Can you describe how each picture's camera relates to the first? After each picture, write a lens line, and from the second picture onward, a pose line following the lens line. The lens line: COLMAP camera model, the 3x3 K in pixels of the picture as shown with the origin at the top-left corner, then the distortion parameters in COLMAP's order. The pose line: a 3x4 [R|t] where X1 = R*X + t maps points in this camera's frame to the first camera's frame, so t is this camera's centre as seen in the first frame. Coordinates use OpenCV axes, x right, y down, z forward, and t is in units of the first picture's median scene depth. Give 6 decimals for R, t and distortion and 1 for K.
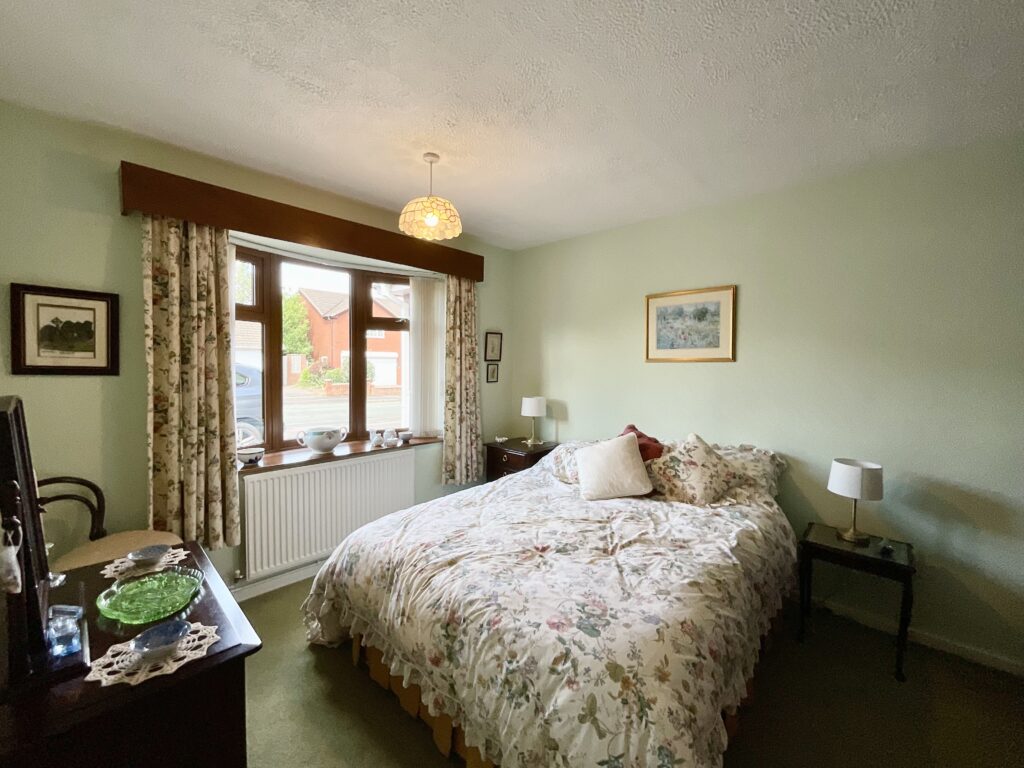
lens RADIAL K [[416.1, 0, 510.7], [0, 416.1, 383.7], [0, 0, 1]] dist [-0.000663, 0.000043]
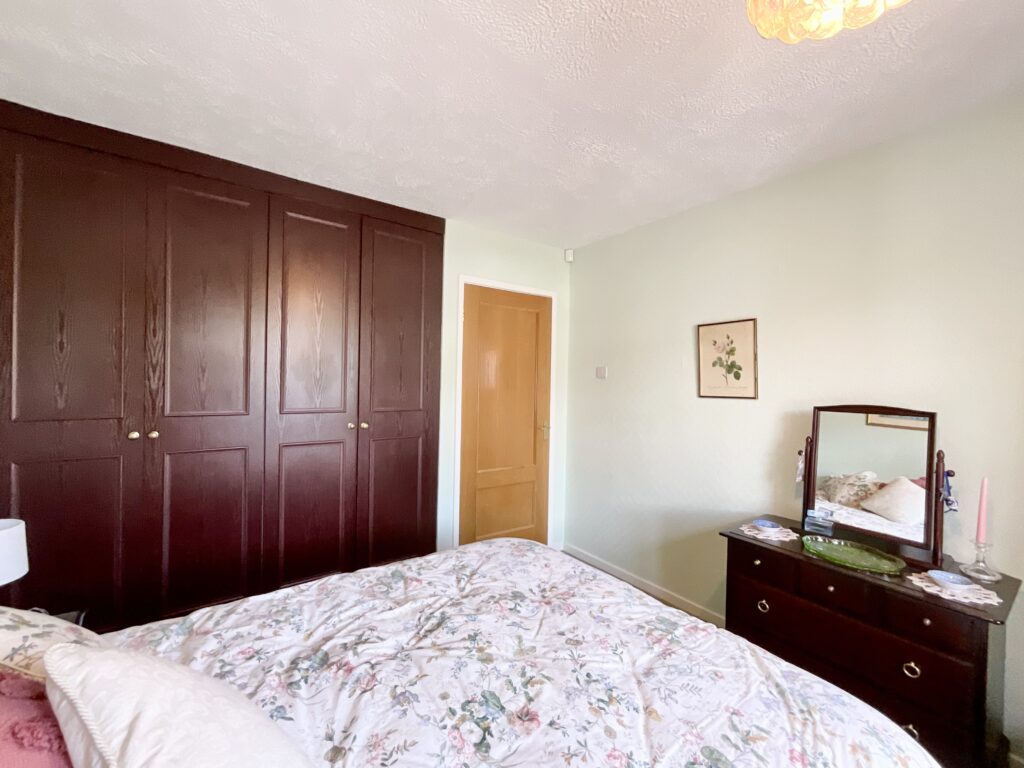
lens RADIAL K [[416.1, 0, 510.7], [0, 416.1, 383.7], [0, 0, 1]] dist [-0.000663, 0.000043]
pose [[-0.983094, -0.035733, 0.179583, 0.004286], [-0.027427, 0.998445, 0.048527, -0.076704], [-0.181038, 0.042781, -0.982545, 1.950456]]
